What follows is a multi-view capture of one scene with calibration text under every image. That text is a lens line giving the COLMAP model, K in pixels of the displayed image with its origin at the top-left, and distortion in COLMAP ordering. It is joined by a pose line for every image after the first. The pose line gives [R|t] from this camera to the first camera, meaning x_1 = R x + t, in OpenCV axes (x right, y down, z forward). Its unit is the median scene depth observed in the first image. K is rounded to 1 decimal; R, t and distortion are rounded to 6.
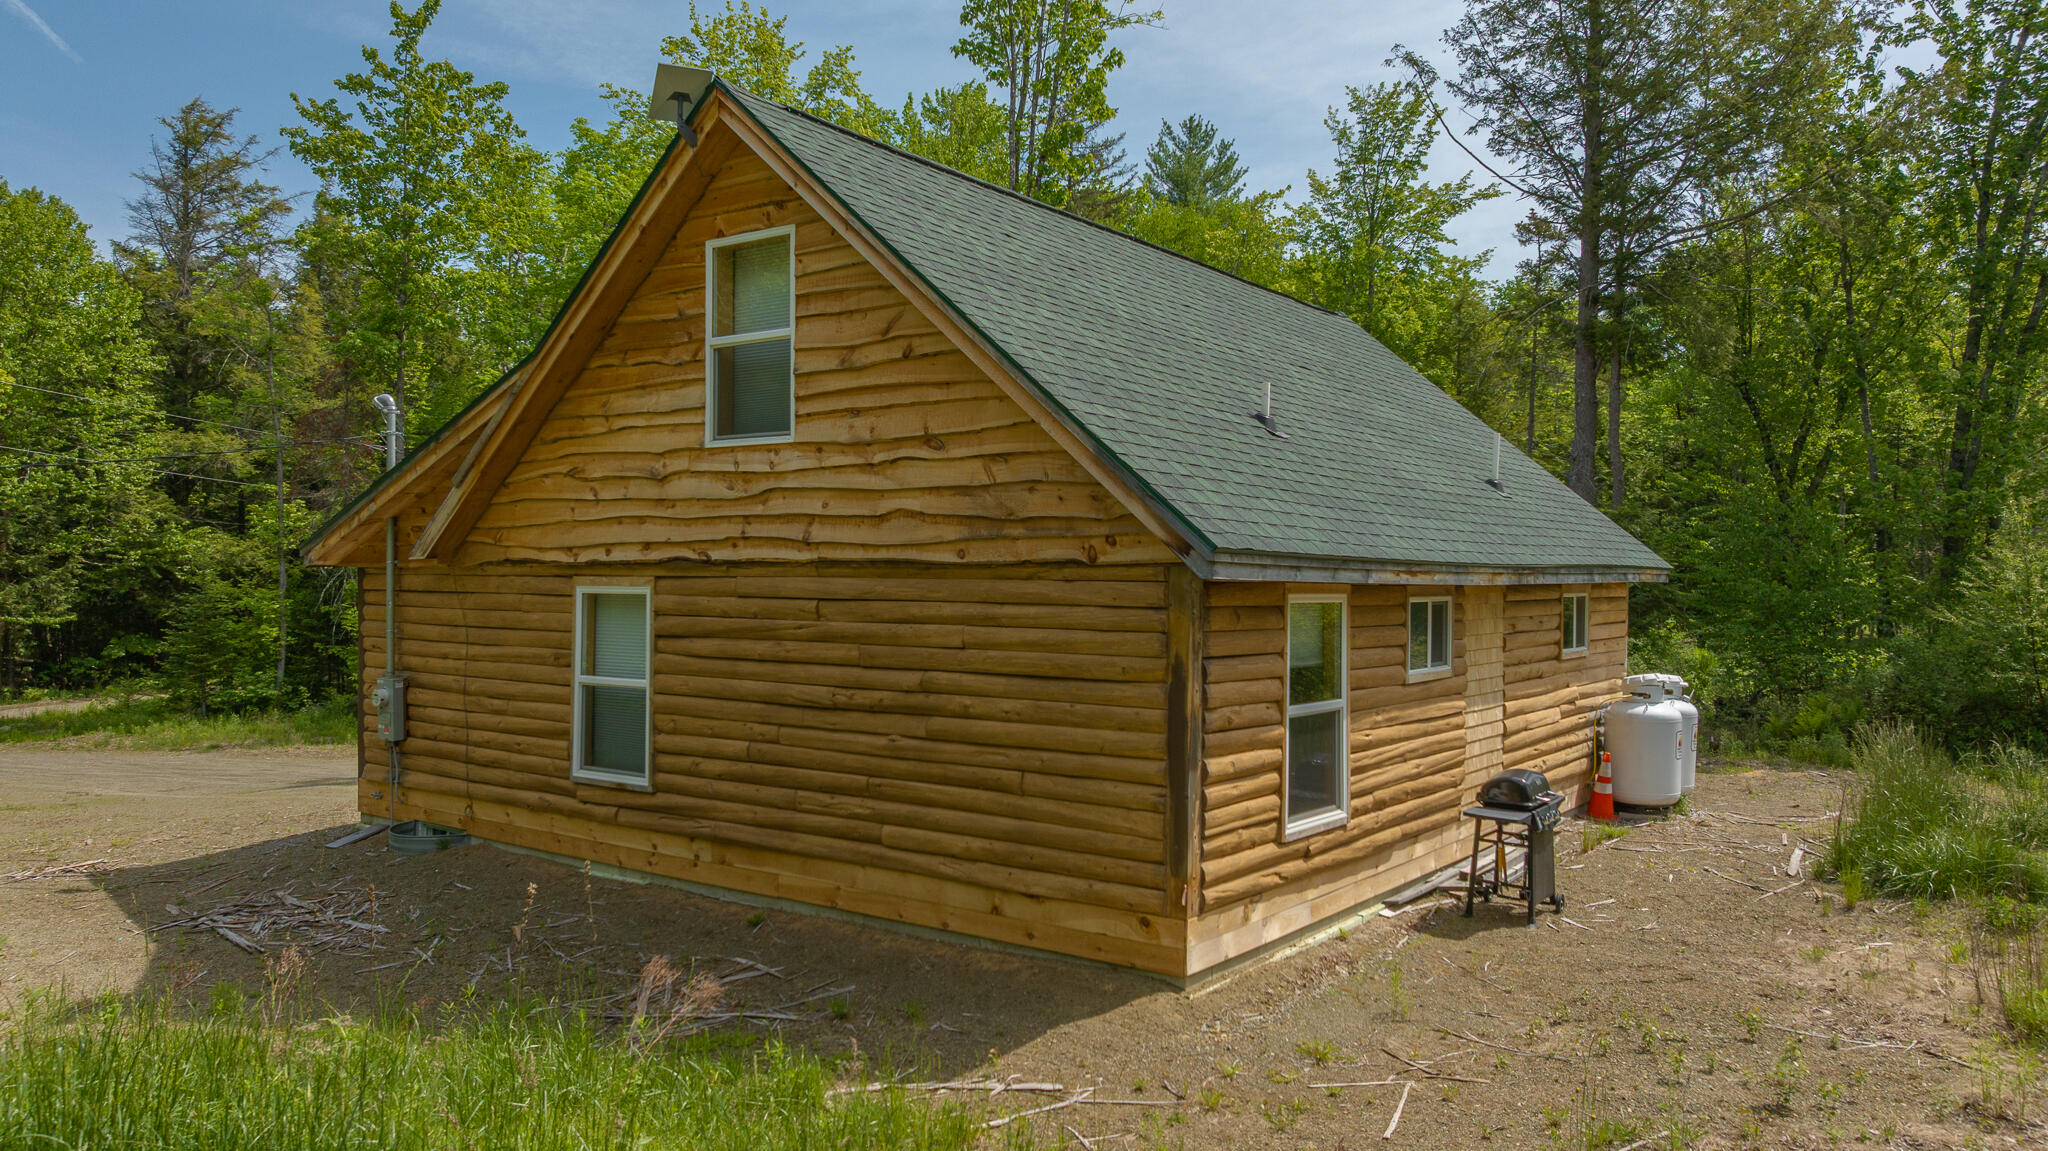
lens RADIAL K [[1432.2, 0, 1030.6], [0, 1432.2, 570.3], [0, 0, 1]] dist [-0.024983, 0.025348]
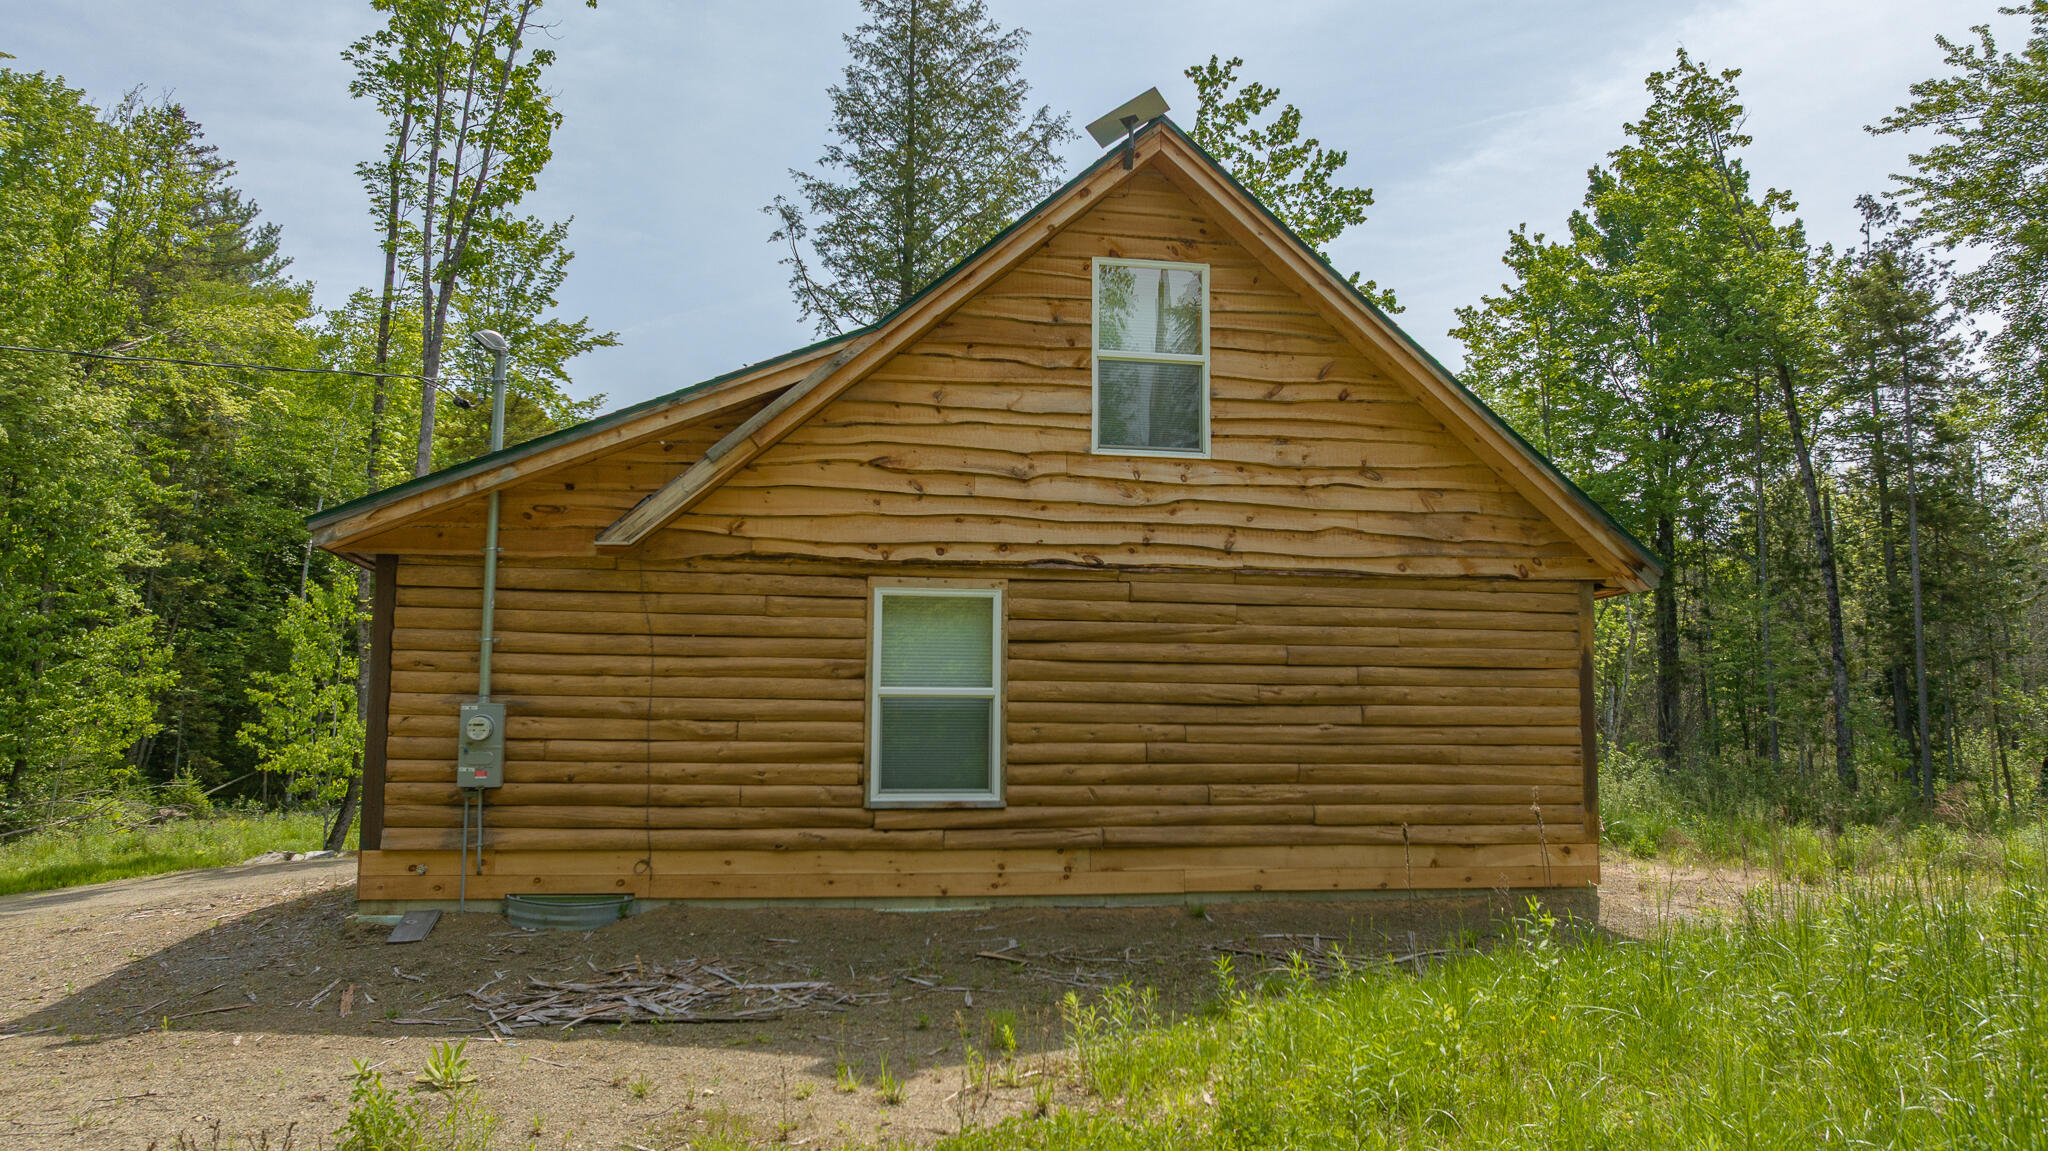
lens RADIAL K [[1432.2, 0, 1037.1], [0, 1432.2, 569.6], [0, 0, 1]] dist [-0.024983, 0.025348]
pose [[0.698572, 0.085430, 0.710422, -1.006464], [-0.003400, 0.993232, -0.116095, 0.118055], [-0.715532, 0.078685, 0.694135, 0.344192]]
